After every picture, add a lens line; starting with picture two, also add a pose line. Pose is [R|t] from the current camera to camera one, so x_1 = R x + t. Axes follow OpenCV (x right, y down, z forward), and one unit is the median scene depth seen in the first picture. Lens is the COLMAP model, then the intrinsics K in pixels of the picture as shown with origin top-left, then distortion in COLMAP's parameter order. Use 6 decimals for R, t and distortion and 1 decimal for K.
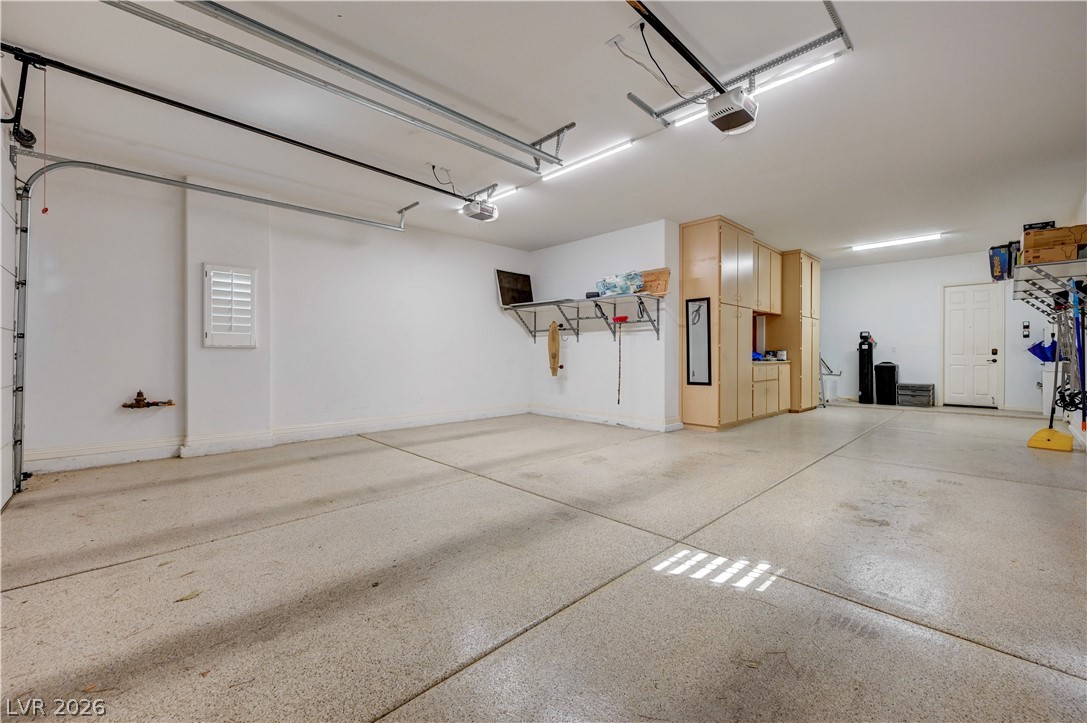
lens RADIAL K [[432.2, 0, 544.5], [0, 432.2, 357.0], [0, 0, 1]] dist [-0.001492, -0.000581]
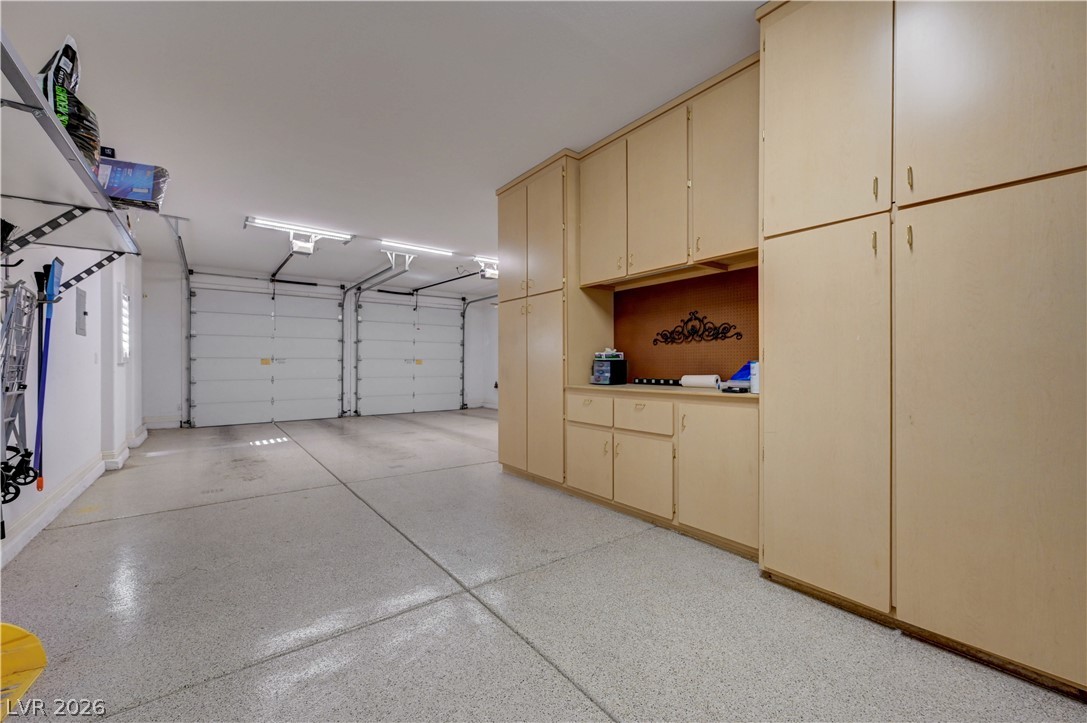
lens RADIAL K [[432.2, 0, 544.5], [0, 432.2, 363.1], [0, 0, 1]] dist [-0.001492, -0.000581]
pose [[-0.104479, -0.002194, -0.994525, 1.926187], [-0.000313, 0.999998, -0.002174, -0.027363], [0.994527, 0.000084, -0.104480, 1.937733]]
